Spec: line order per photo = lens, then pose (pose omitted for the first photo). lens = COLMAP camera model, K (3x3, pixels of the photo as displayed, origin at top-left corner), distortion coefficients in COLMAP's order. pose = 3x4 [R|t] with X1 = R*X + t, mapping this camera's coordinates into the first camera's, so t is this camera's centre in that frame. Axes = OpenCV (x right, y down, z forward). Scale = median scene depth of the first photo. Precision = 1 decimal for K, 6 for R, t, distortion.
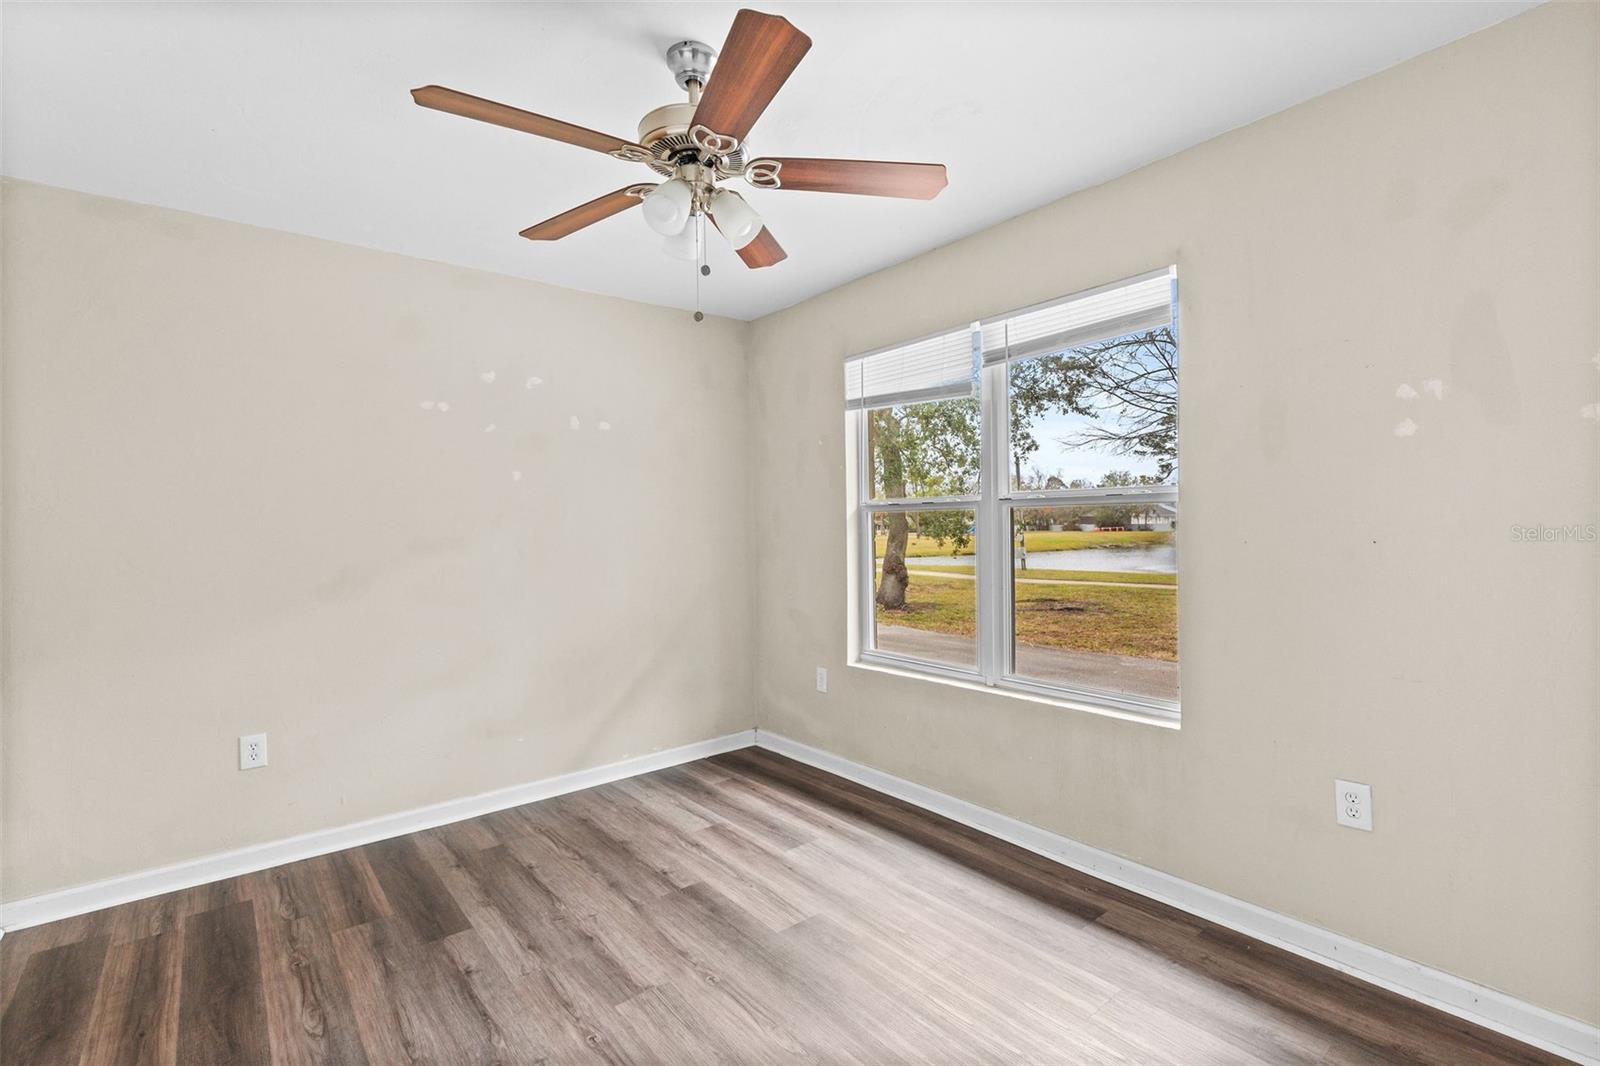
lens RADIAL K [[733.3, 0, 799.6], [0, 733.3, 524.0], [0, 0, 1]] dist [0.005791, 0.000077]
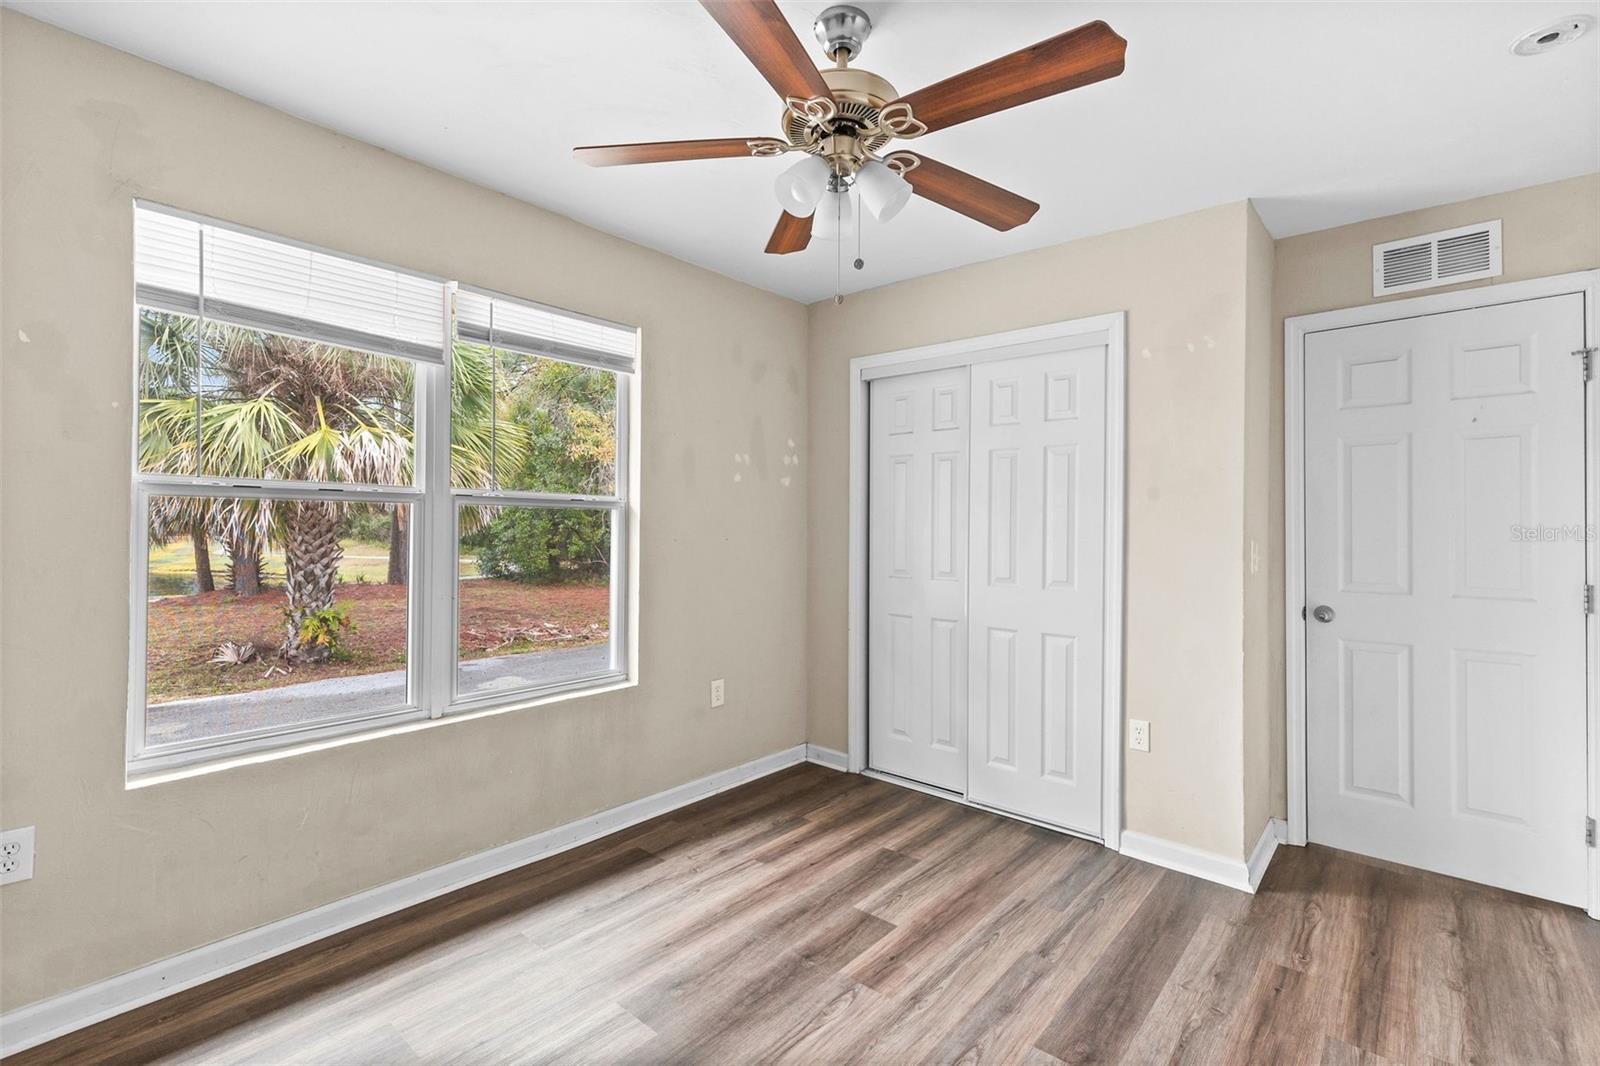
lens RADIAL K [[714.2, 0, 790.7], [0, 714.2, 526.3], [0, 0, 1]] dist [-0.002442, -0.000099]
pose [[-0.173354, 0.012563, 0.984779, -0.697115], [-0.009729, 0.999848, -0.014468, 0.012032], [-0.984812, -0.012089, -0.173205, 0.852816]]
